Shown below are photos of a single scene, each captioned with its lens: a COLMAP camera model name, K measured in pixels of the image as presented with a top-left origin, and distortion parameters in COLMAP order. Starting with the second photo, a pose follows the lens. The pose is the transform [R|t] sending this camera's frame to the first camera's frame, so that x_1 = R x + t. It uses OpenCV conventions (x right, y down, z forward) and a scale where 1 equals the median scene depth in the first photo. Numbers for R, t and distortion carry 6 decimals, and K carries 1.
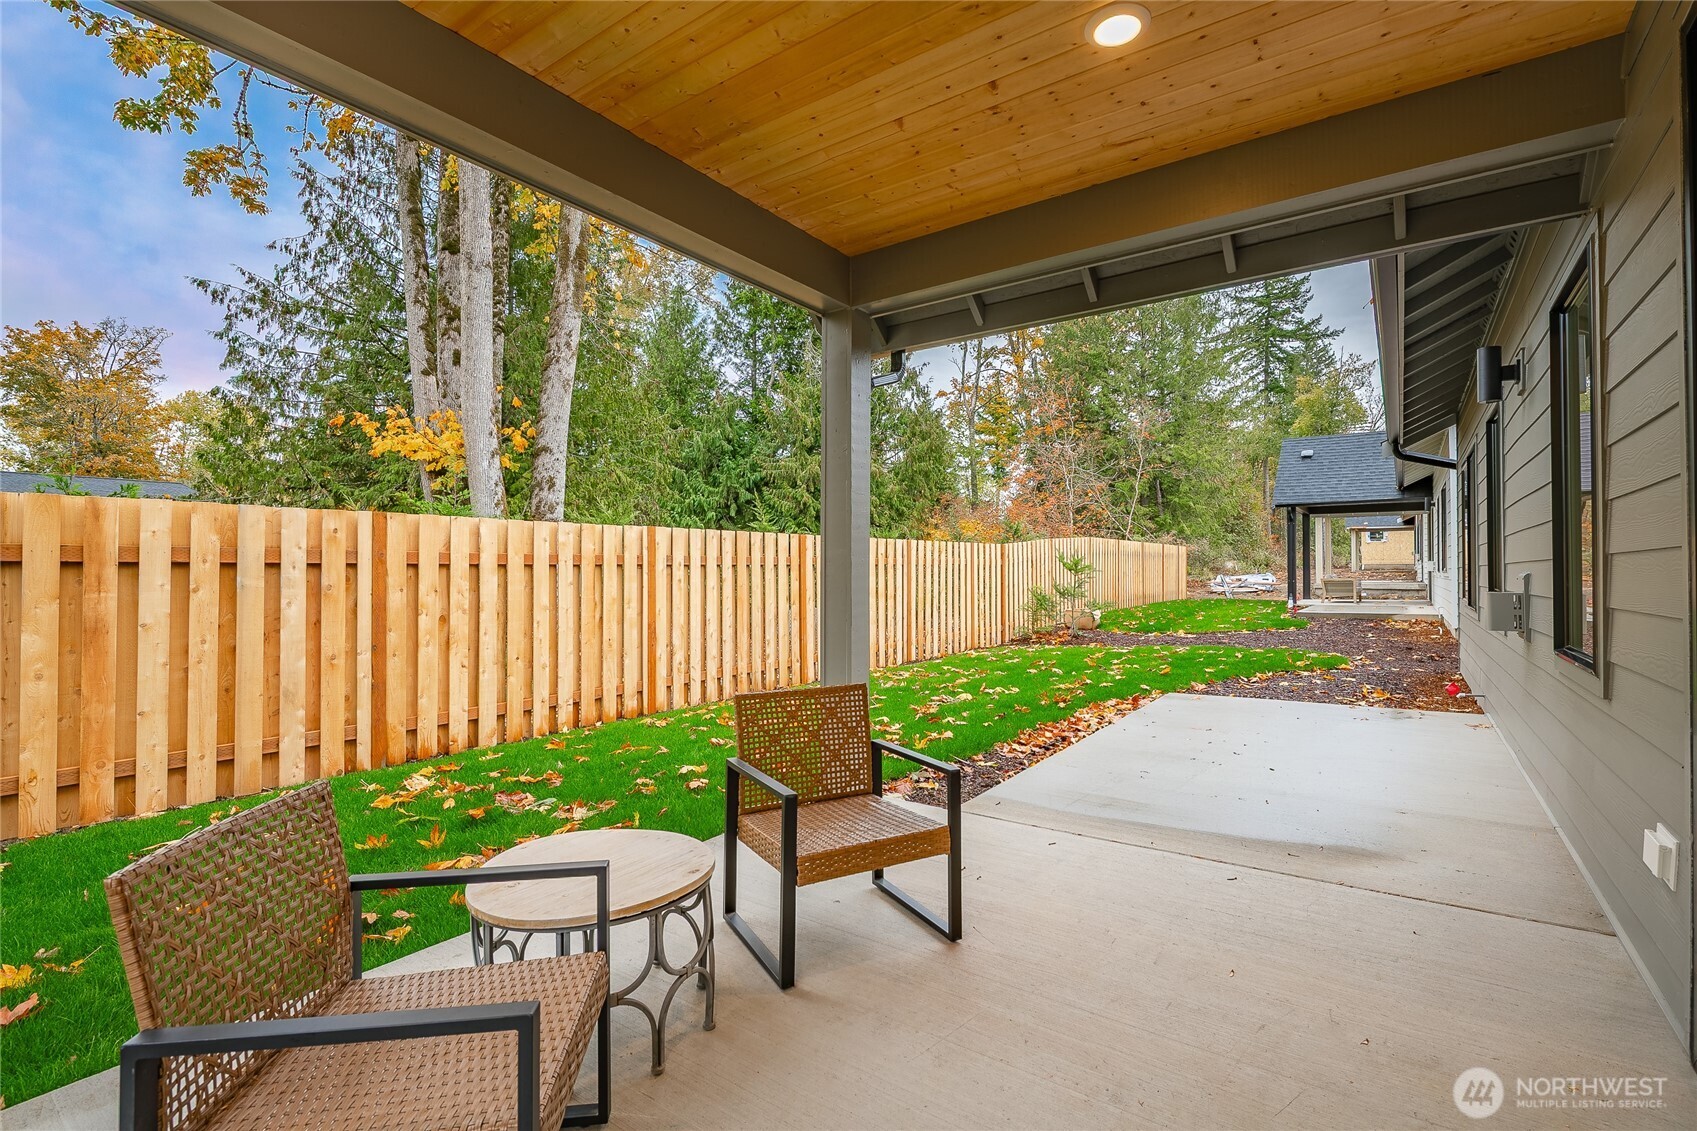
lens RADIAL K [[769.4, 0, 852.3], [0, 769.4, 559.9], [0, 0, 1]] dist [-0.002112, 0.000057]
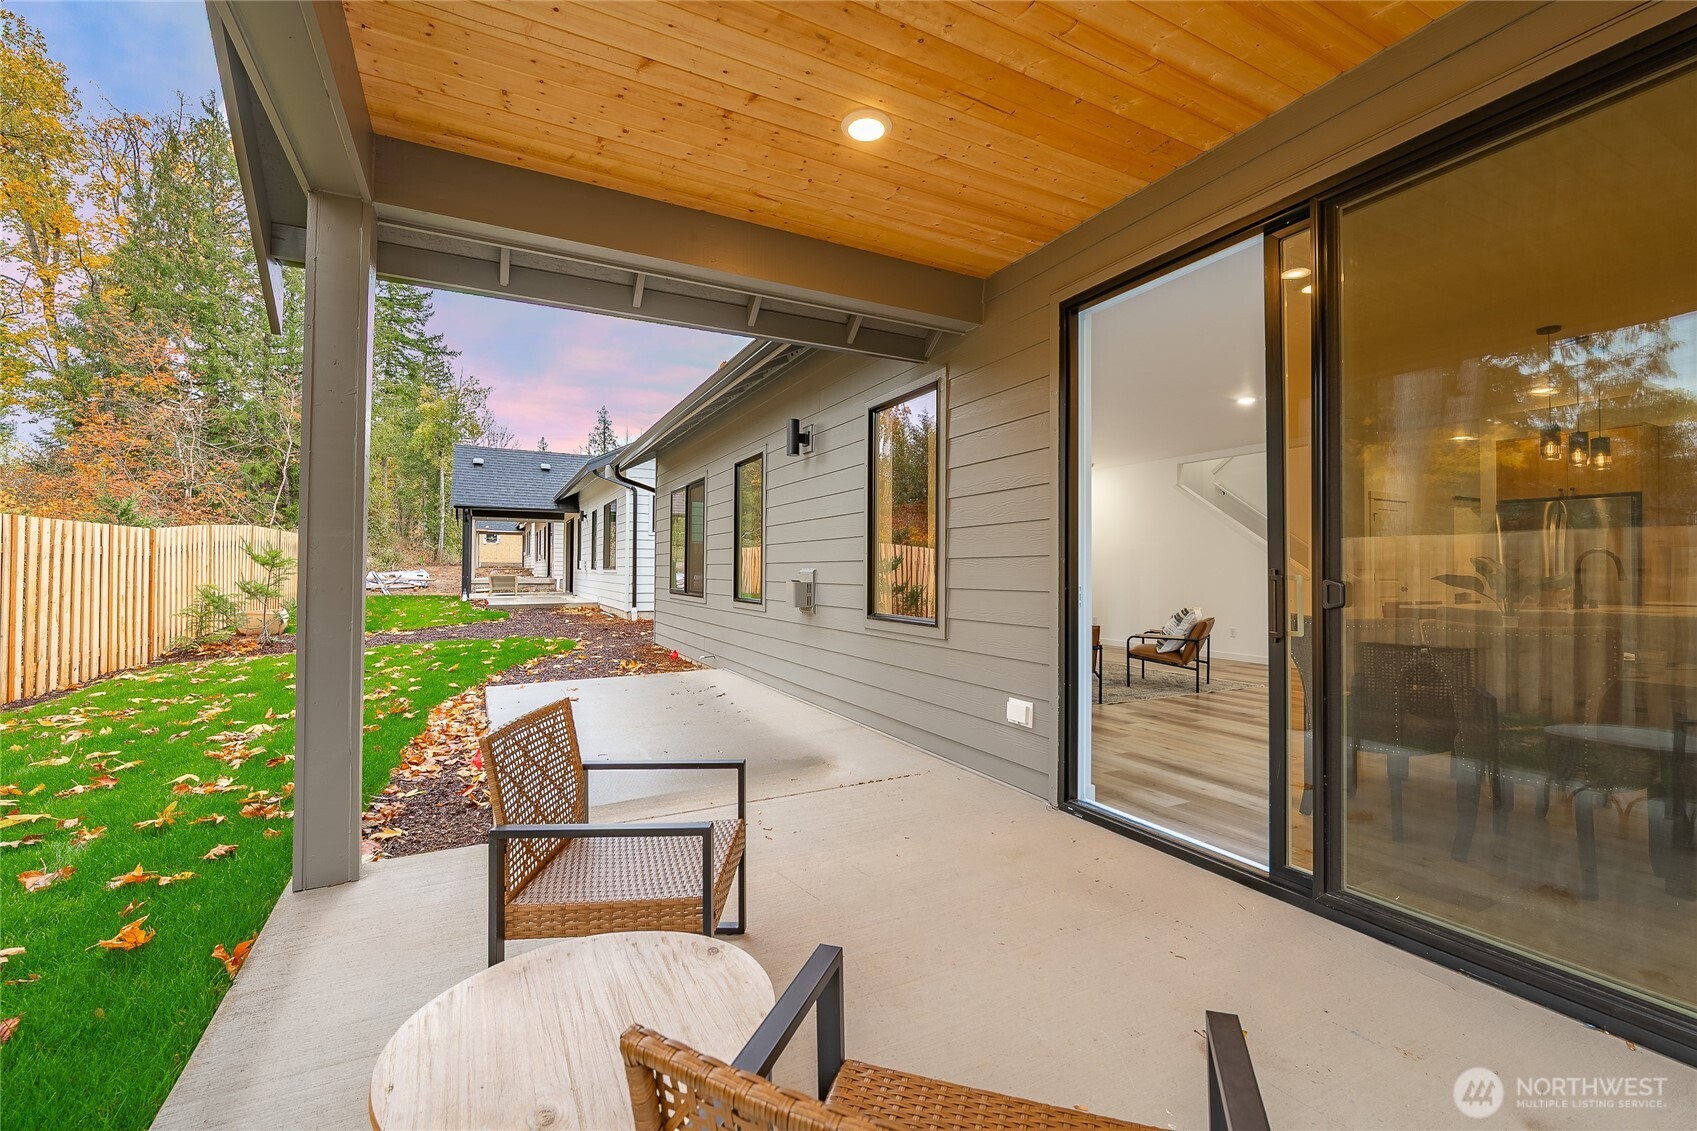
lens RADIAL K [[717.1, 0, 850.6], [0, 717.1, 562.5], [0, 0, 1]] dist [-0.010029, -0.000248]
pose [[0.453465, 0.012956, 0.891180, -0.082029], [-0.018870, 0.999810, -0.004934, 0.001947], [-0.891074, -0.014580, 0.453623, 0.058816]]
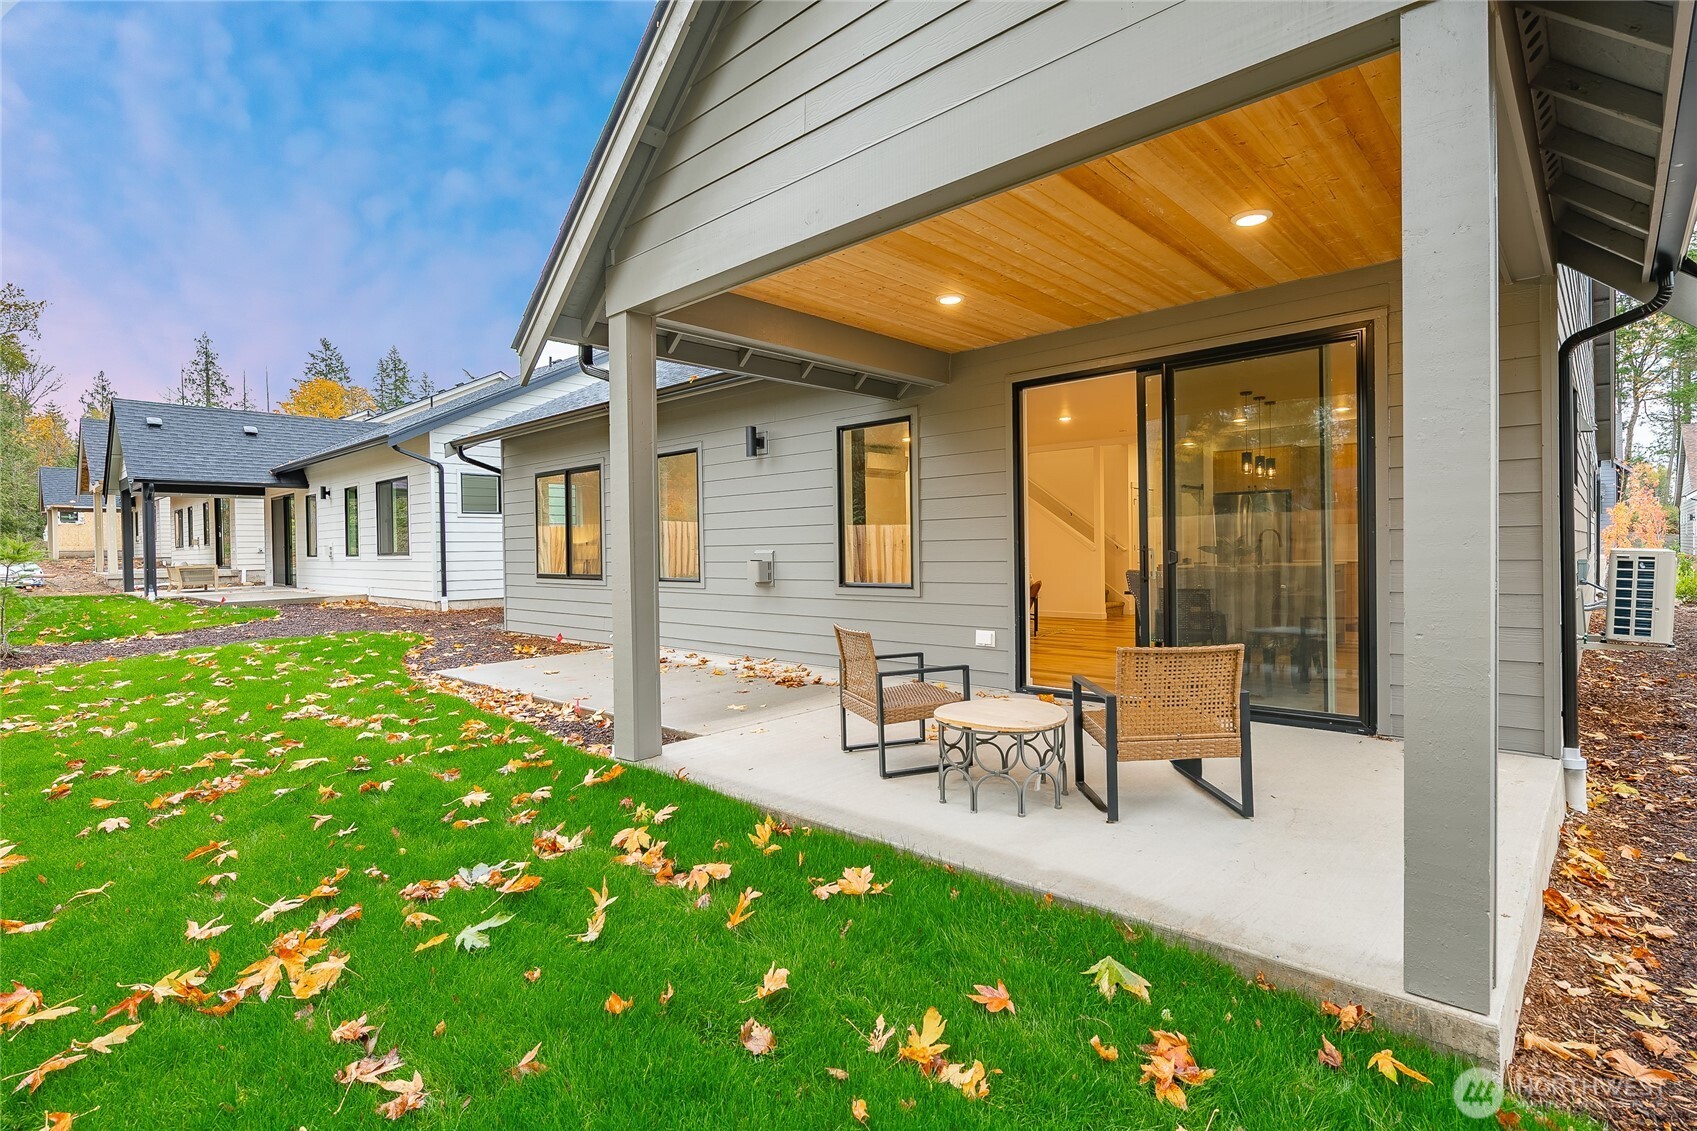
lens RADIAL K [[833.1, 0, 849.8], [0, 833.1, 564.9], [0, 0, 1]] dist [-0.006032, -0.000928]
pose [[0.122333, -0.022517, 0.992234, -0.246700], [-0.000008, 0.999743, 0.022688, 0.001249], [-0.992489, -0.002783, 0.122301, 0.119156]]
